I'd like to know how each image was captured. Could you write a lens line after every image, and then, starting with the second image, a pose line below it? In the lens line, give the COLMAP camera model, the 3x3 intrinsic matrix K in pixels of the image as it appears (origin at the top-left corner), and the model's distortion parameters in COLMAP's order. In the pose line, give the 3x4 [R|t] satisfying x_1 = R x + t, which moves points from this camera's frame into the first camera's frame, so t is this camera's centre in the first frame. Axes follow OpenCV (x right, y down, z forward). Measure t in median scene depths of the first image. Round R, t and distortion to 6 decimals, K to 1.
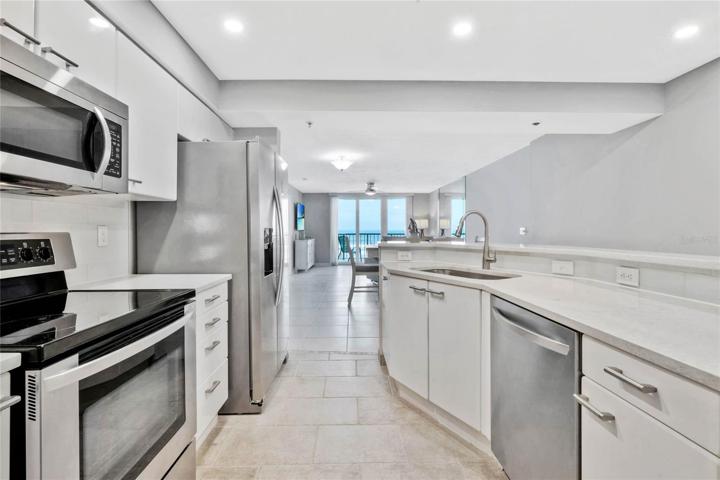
lens RADIAL K [[331.5, 0, 360.3], [0, 331.5, 232.5], [0, 0, 1]] dist [0.000017, 0.000049]
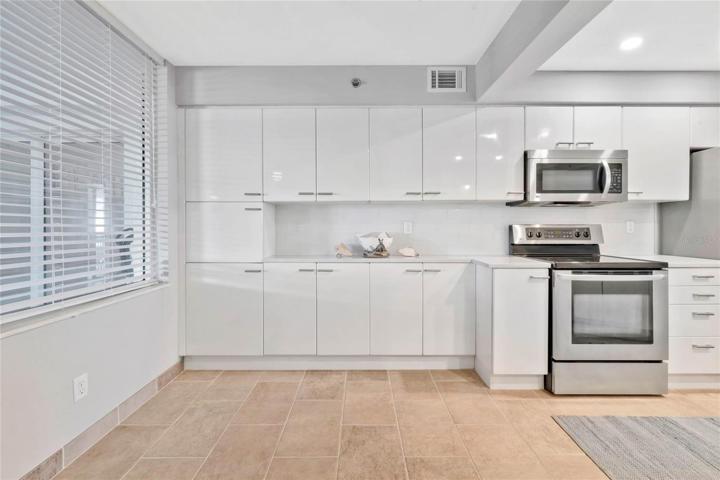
lens RADIAL K [[296.6, 0, 360.0], [0, 296.6, 229.5], [0, 0, 1]] dist [-0.009014, -0.000063]
pose [[-0.033439, 0.007238, -0.999415, 0.931143], [-0.001832, 0.999972, 0.007303, 0.020537], [0.999439, 0.002075, -0.033425, -0.354093]]
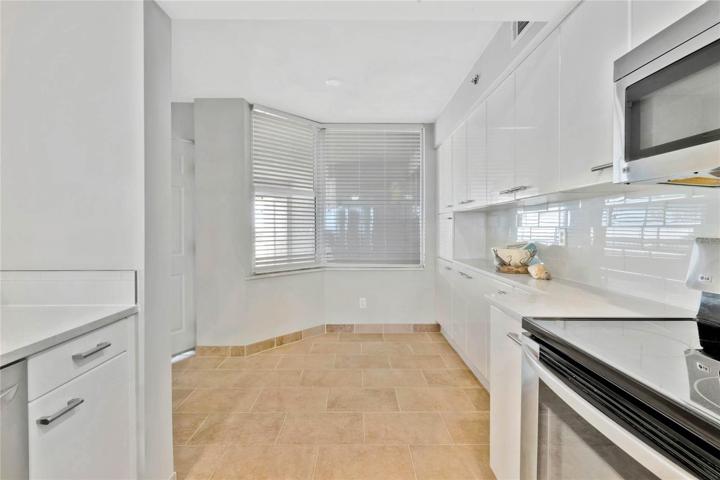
lens RADIAL K [[331.5, 0, 360.3], [0, 331.5, 232.5], [0, 0, 1]] dist [0.000017, 0.000049]
pose [[-0.999642, 0.006351, 0.025985, -0.187488], [0.006853, 0.999791, 0.019272, -0.030950], [-0.025858, 0.019444, -0.999477, 1.356099]]
